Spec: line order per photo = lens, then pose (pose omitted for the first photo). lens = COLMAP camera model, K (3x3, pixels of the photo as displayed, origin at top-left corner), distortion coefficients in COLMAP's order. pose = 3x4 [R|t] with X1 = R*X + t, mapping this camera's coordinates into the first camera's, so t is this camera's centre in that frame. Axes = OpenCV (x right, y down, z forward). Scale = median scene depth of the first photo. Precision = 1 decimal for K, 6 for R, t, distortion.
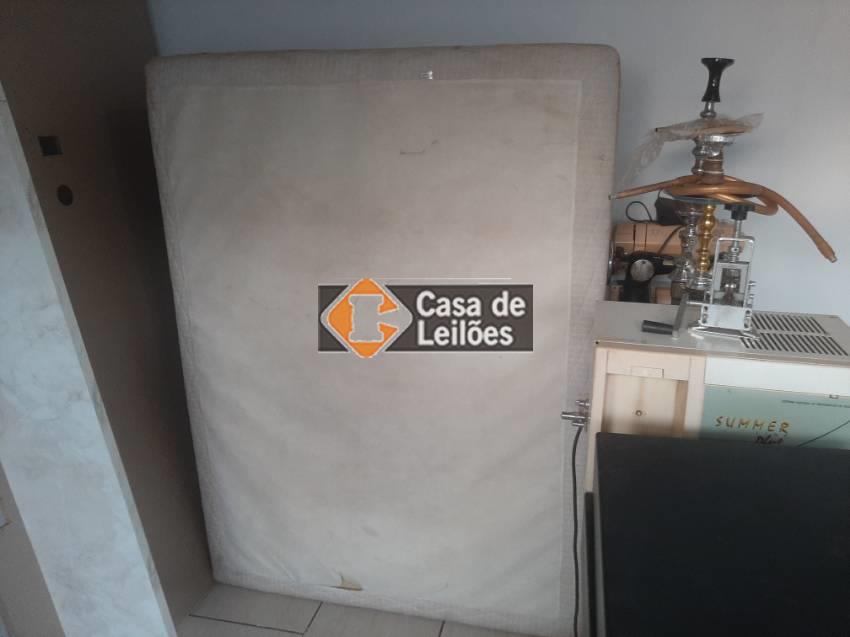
lens RADIAL K [[673.0, 0, 425.0], [0, 673.0, 318.5], [0, 0, 1]] dist [0.023640, -0.082720]
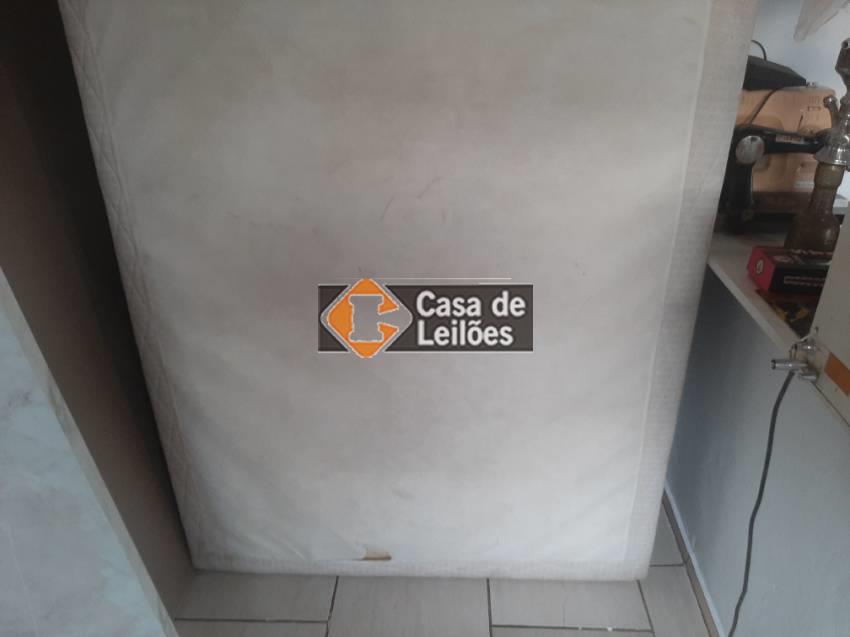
lens RADIAL K [[673.0, 0, 425.0], [0, 673.0, 318.5], [0, 0, 1]] dist [0.023640, -0.082720]
pose [[0.979736, -0.084344, 0.181666, -0.210349], [0.052846, 0.983727, 0.171725, -0.032570], [-0.193194, -0.158645, 0.968250, 0.281397]]
